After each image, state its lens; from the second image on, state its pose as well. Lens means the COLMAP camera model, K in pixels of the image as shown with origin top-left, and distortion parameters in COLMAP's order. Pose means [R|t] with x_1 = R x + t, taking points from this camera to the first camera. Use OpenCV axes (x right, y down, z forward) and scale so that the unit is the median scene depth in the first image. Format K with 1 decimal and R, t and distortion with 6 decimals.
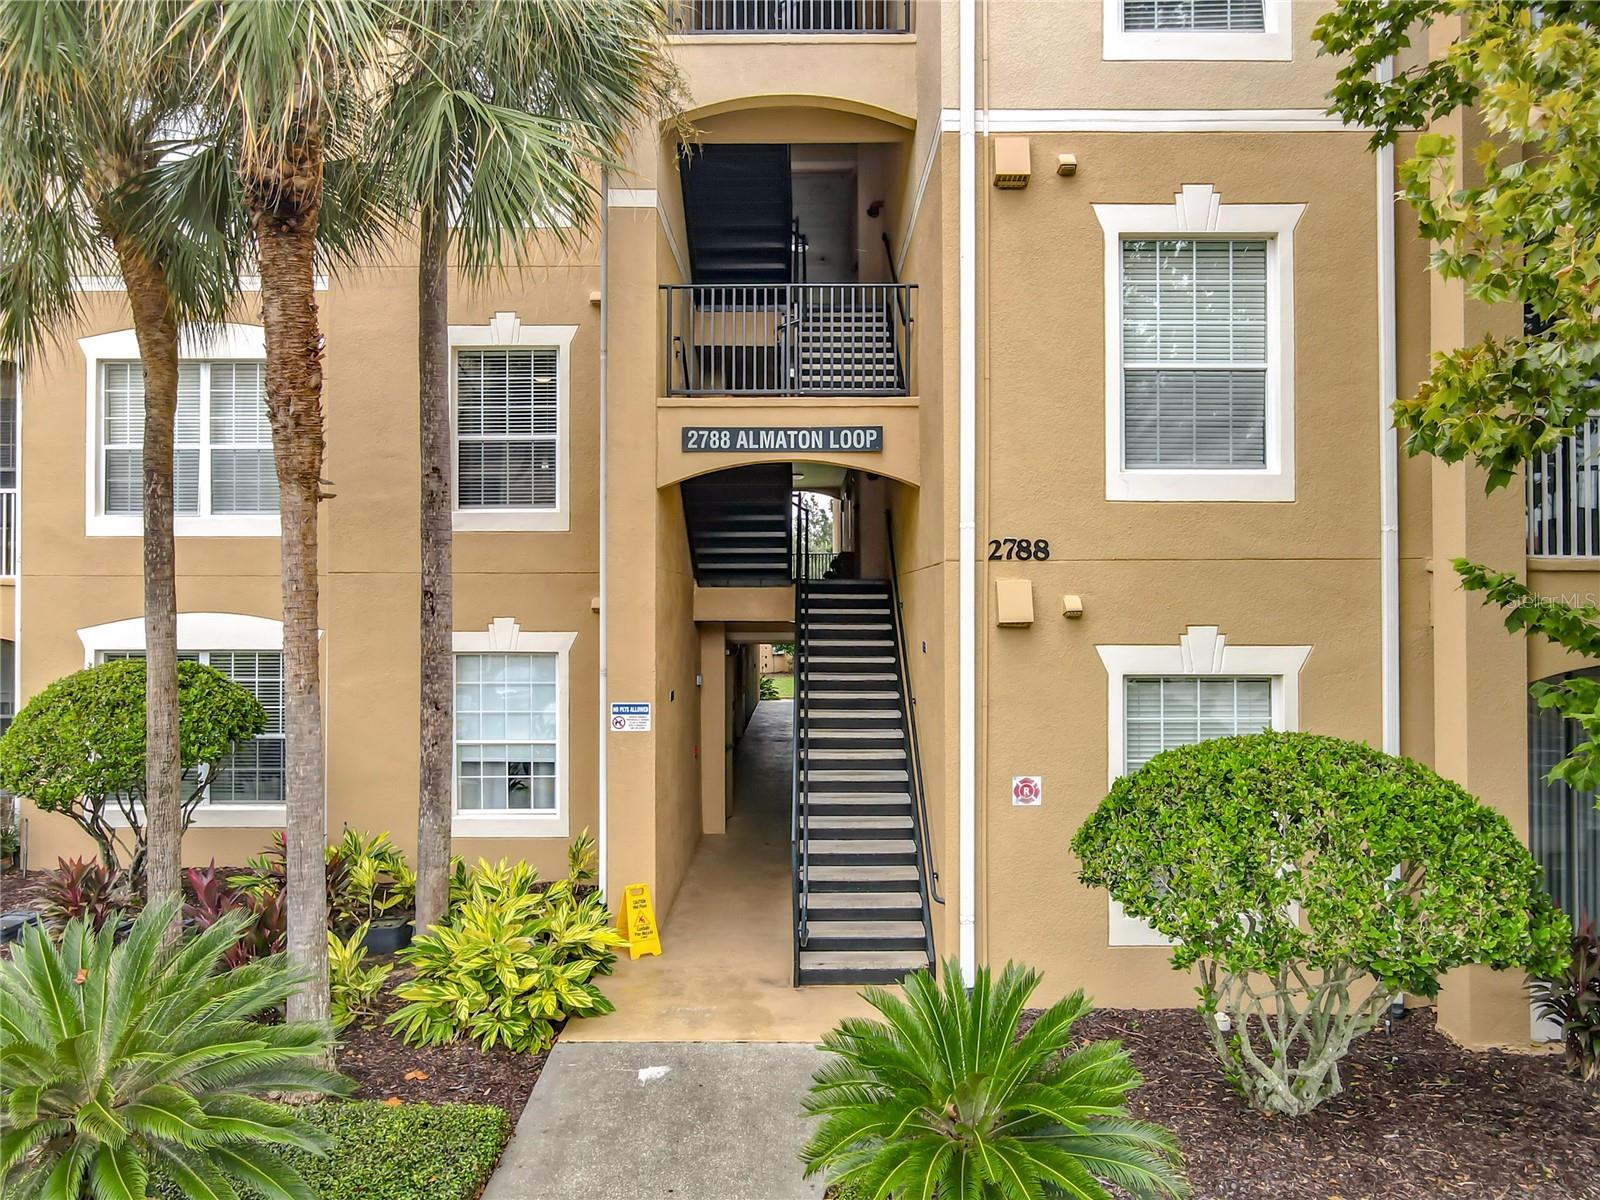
lens RADIAL K [[1205.1, 0, 792.3], [0, 1205.1, 589.4], [0, 0, 1]] dist [-0.017285, 0.026458]
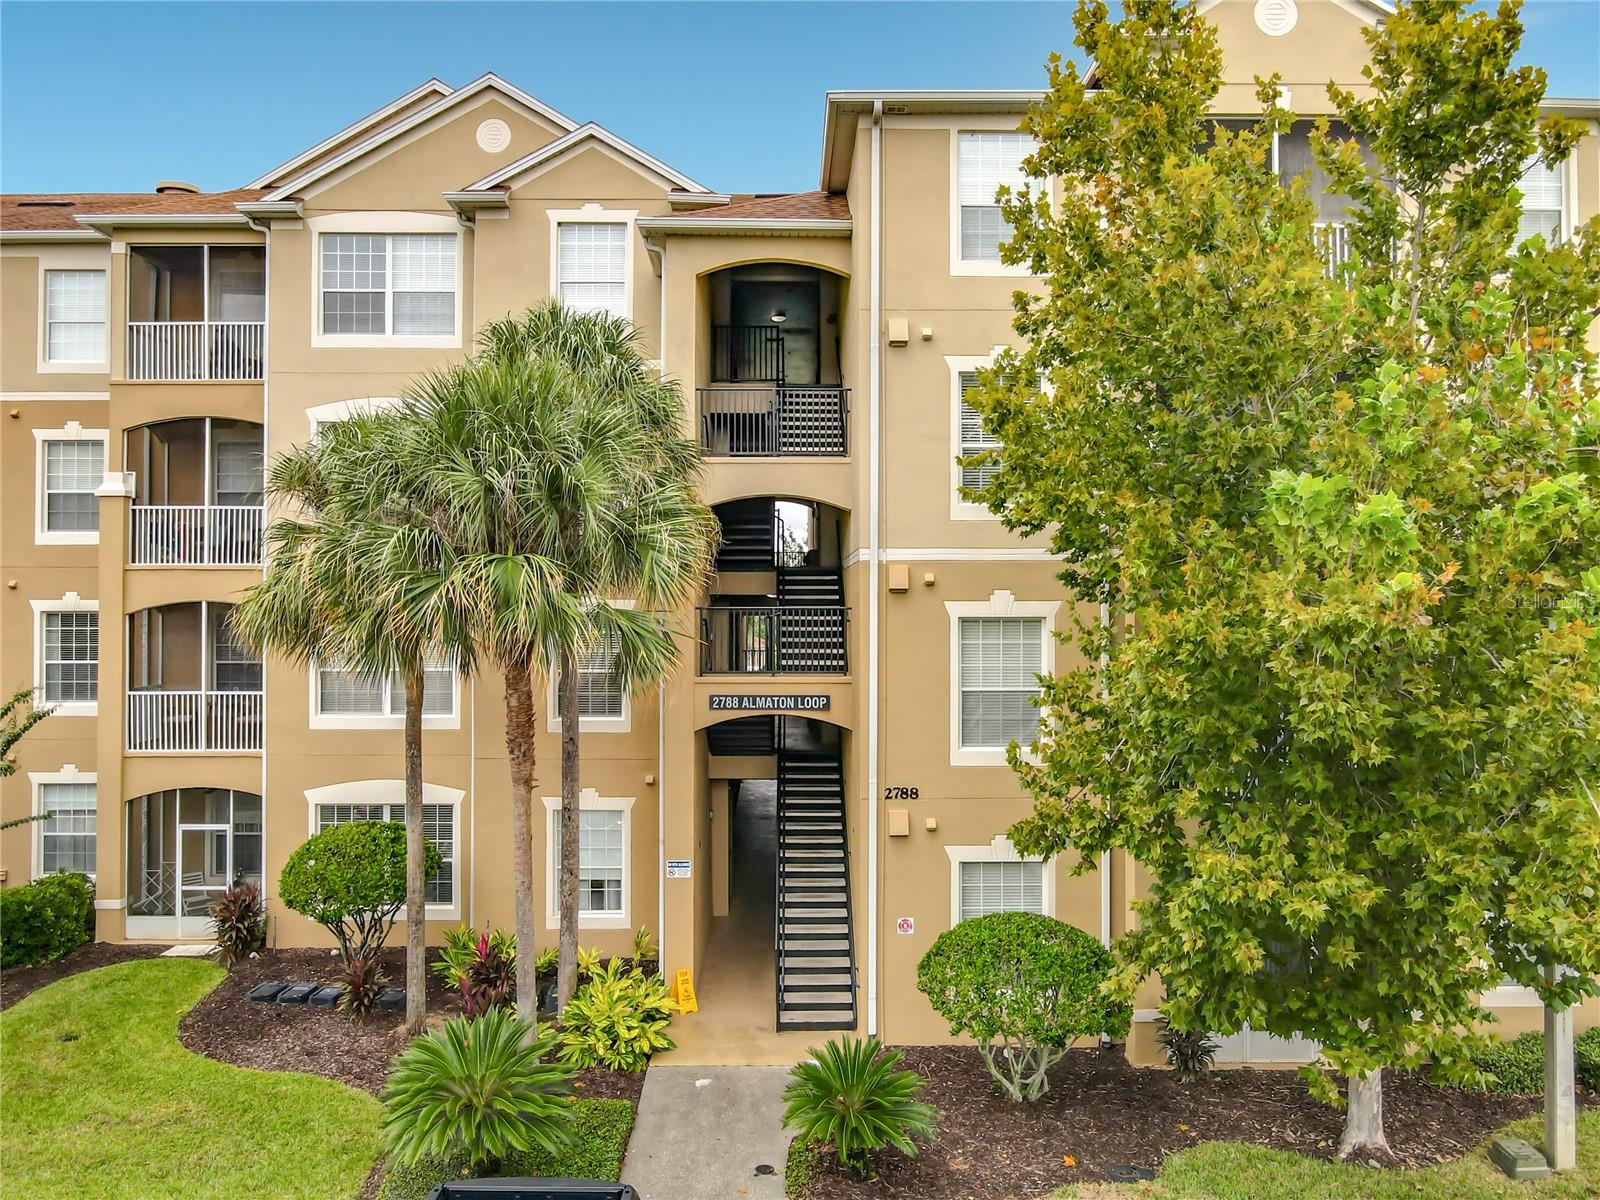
lens RADIAL K [[1205.1, 0, 795.4], [0, 1205.1, 608.4], [0, 0, 1]] dist [-0.017285, 0.026458]
pose [[0.999787, 0.001719, 0.020566, -0.008778], [-0.002043, 0.999874, 0.015714, -0.337321], [-0.020536, -0.015753, 0.999665, -0.796681]]
